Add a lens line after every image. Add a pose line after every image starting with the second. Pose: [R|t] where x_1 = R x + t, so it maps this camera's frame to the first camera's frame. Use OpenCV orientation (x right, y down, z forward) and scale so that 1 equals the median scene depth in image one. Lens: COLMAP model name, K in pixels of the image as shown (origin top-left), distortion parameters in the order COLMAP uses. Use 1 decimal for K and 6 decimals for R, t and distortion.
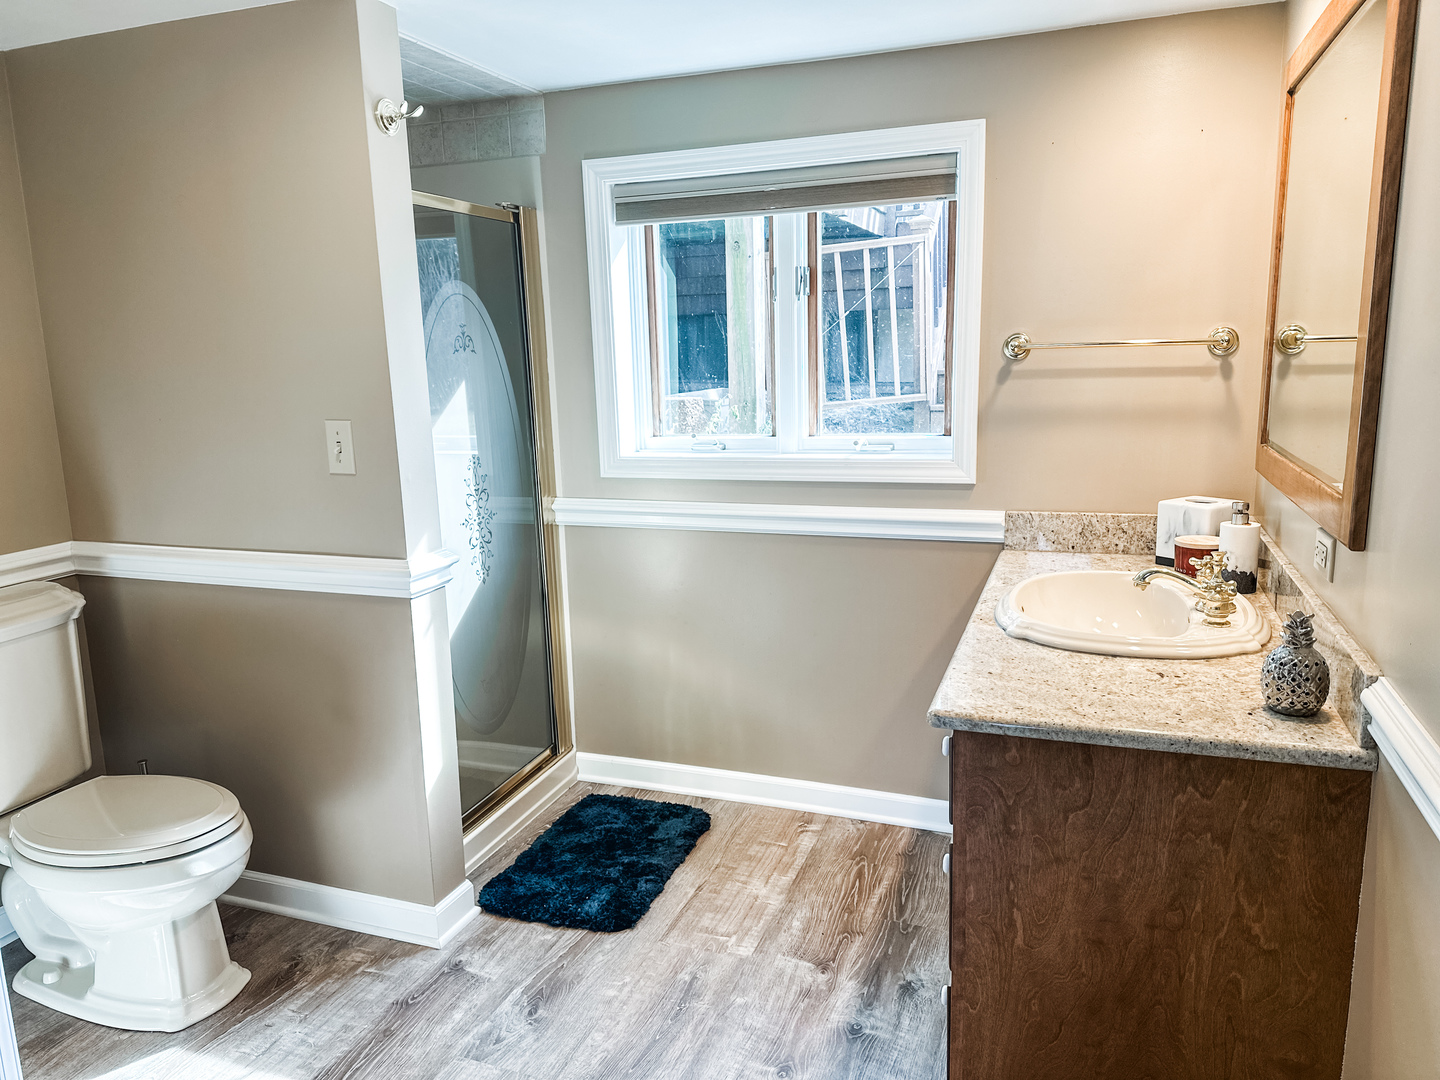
lens RADIAL K [[1020.6, 0, 714.7], [0, 1020.6, 533.9], [0, 0, 1]] dist [0.000306, -0.005923]
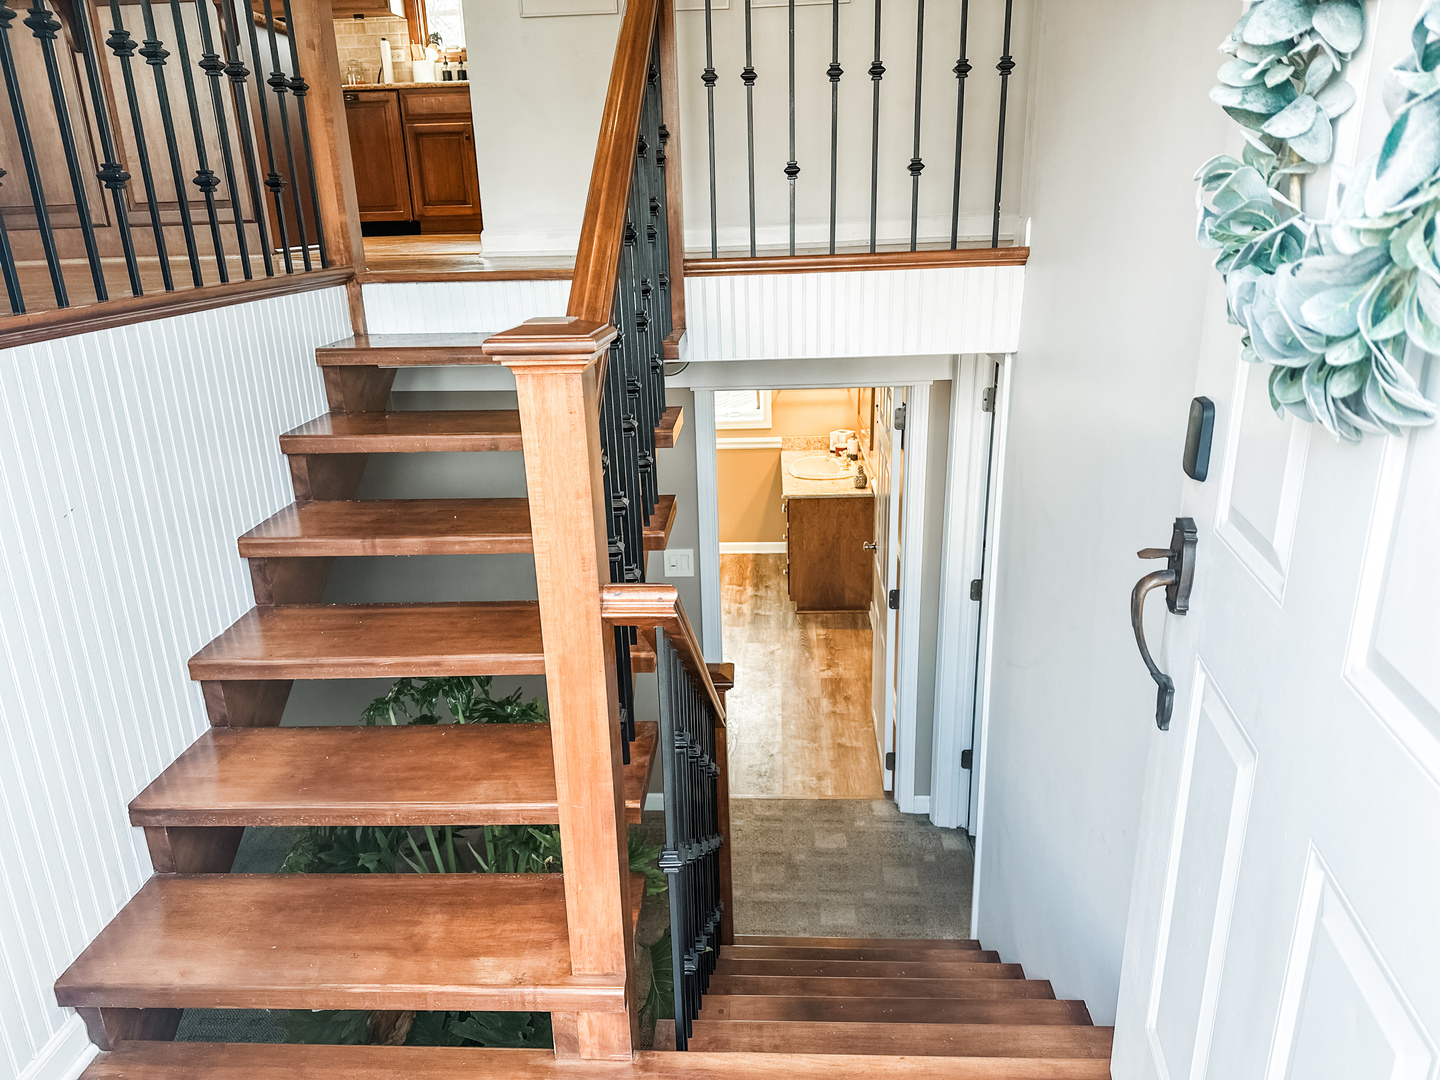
lens RADIAL K [[1020.6, 0, 720.1], [0, 1020.6, 542.9], [0, 0, 1]] dist [0.000306, -0.005923]
pose [[0.952124, -0.095833, 0.290303, -1.269138], [0.058025, 0.988985, 0.136168, -0.217894], [-0.300154, -0.112804, 0.947197, -2.915149]]
